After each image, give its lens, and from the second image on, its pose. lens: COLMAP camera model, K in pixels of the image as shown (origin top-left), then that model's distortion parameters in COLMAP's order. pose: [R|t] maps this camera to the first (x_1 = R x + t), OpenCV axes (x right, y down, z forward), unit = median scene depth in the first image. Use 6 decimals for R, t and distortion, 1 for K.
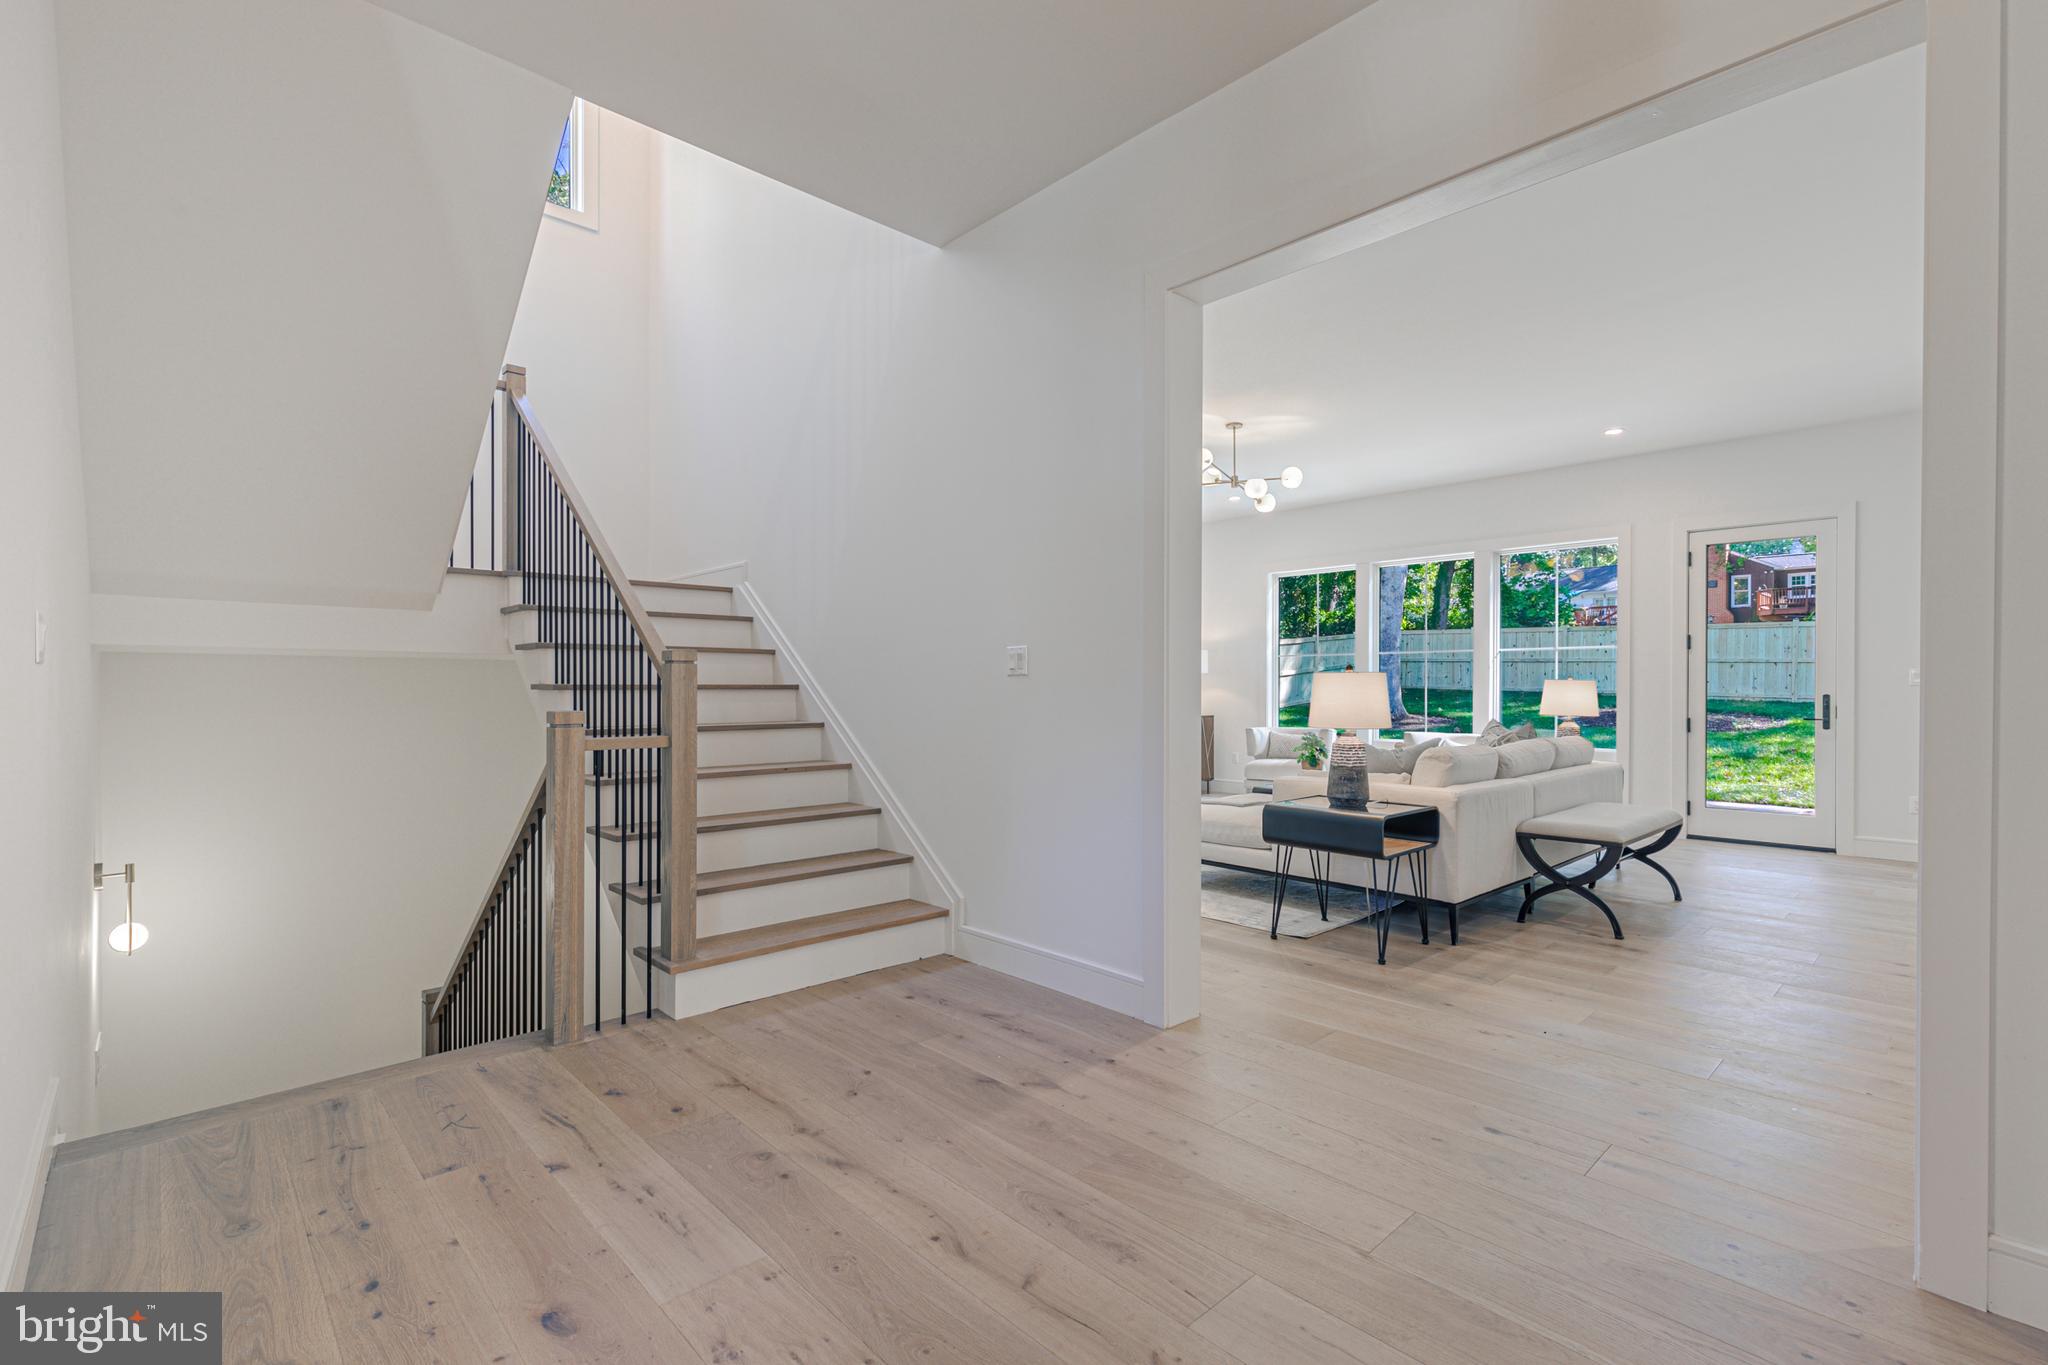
lens RADIAL K [[919.3, 0, 1040.8], [0, 919.3, 689.2], [0, 0, 1]] dist [0.010582, -0.001911]
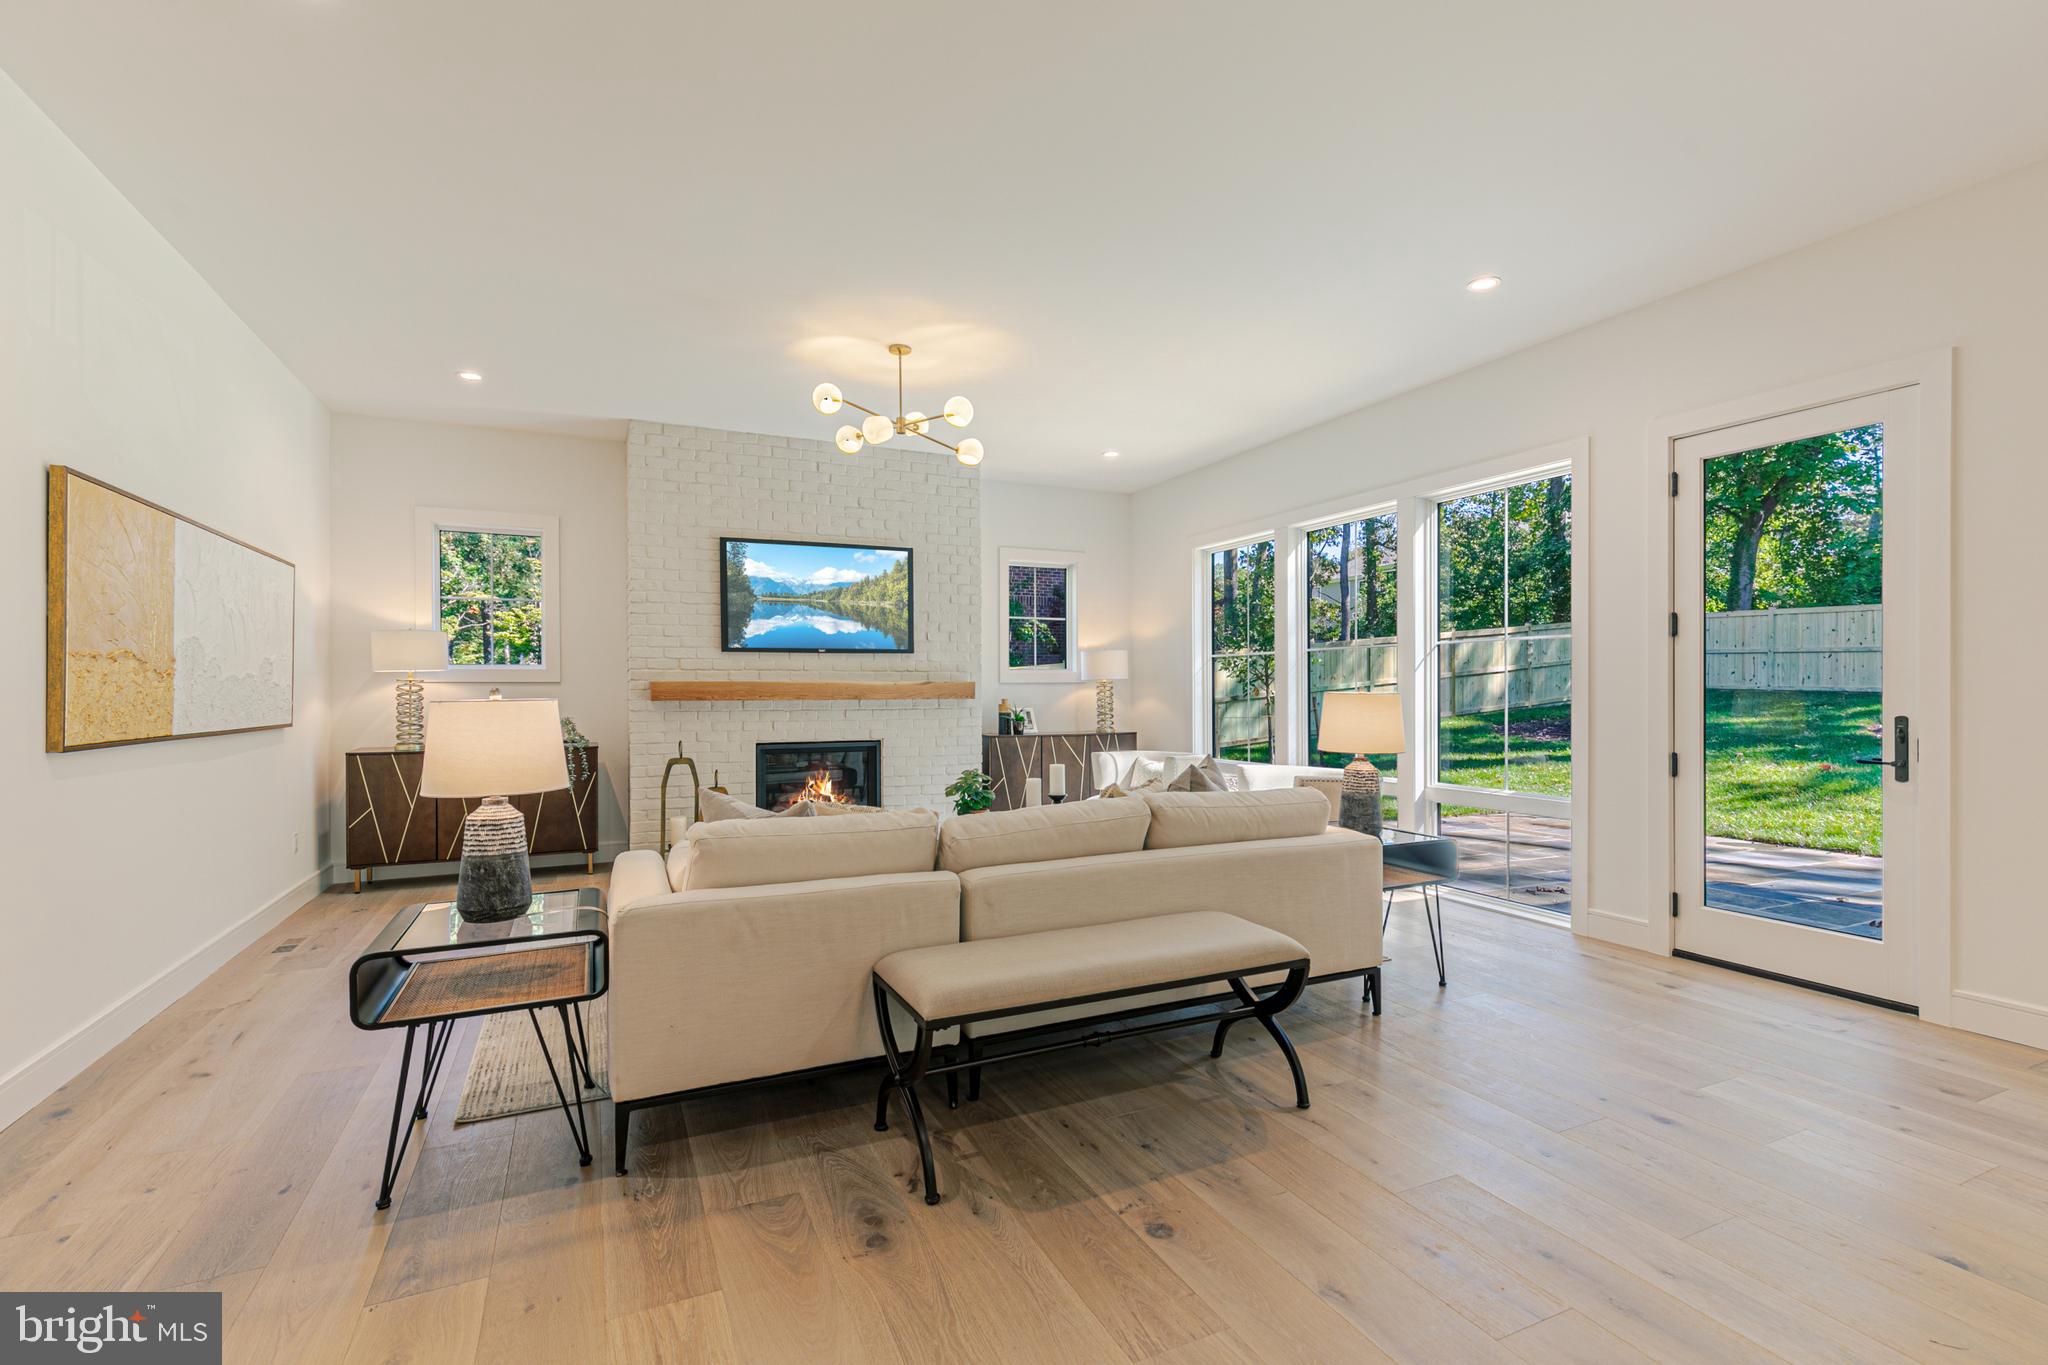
lens RADIAL K [[919.3, 0, 1013.0], [0, 919.3, 685.4], [0, 0, 1]] dist [0.010582, -0.001911]
pose [[0.948427, -0.006282, -0.316934, 0.530504], [0.006255, 0.999980, -0.001104, -0.014867], [0.316935, -0.000936, 0.948447, 0.326963]]
